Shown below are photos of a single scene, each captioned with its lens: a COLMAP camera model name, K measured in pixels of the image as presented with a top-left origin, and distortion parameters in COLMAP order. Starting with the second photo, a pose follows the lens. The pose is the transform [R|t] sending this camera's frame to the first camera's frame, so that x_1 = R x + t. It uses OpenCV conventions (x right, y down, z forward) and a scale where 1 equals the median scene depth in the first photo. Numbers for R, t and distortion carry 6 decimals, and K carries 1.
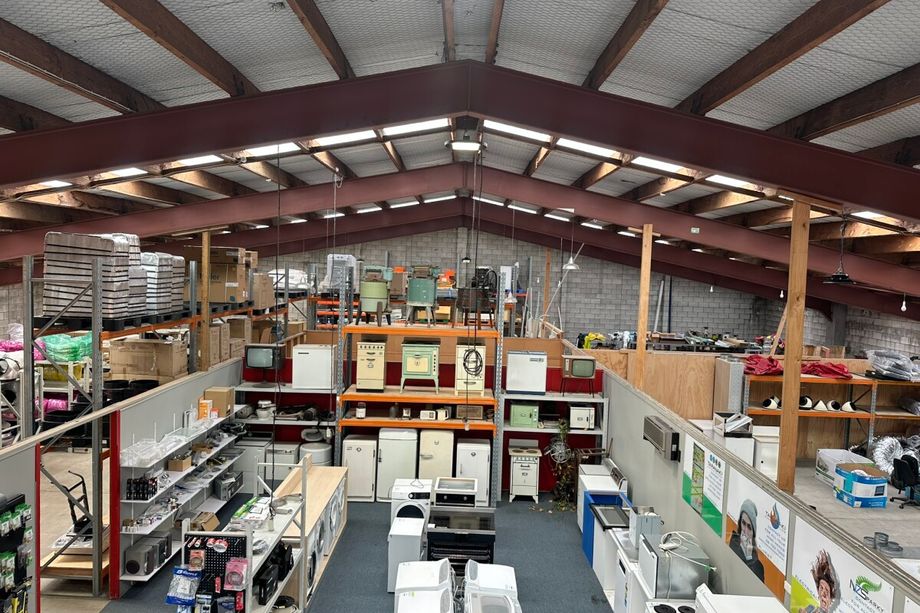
lens RADIAL K [[645.0, 0, 458.0], [0, 645.0, 312.0], [0, 0, 1]] dist [0.113345, -0.166736]
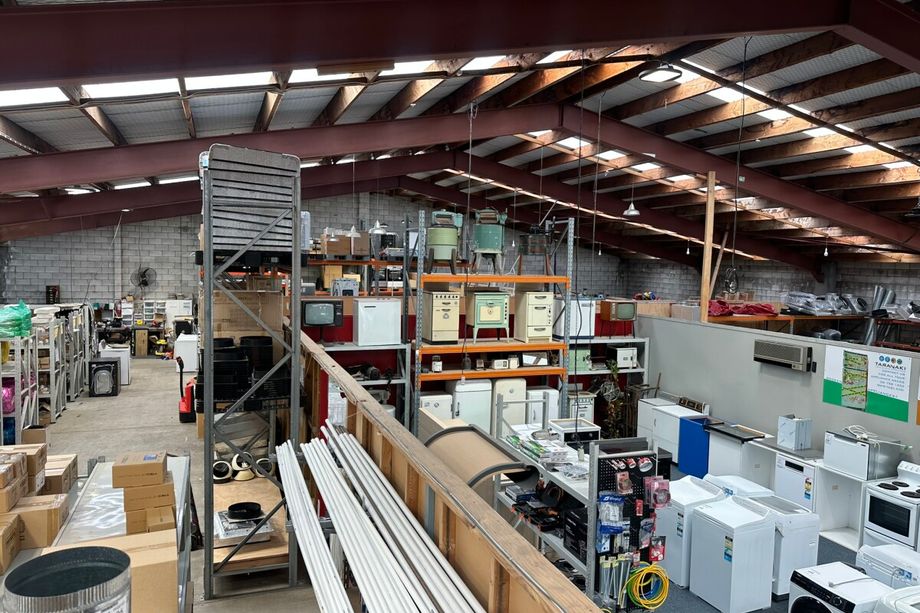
lens RADIAL K [[645.0, 0, 458.0], [0, 645.0, 312.0], [0, 0, 1]] dist [0.113345, -0.166736]
pose [[0.933935, -0.041684, 0.355005, -0.449837], [0.033129, 0.998996, 0.030147, 0.047898], [-0.355905, -0.016395, 0.934378, 0.106964]]
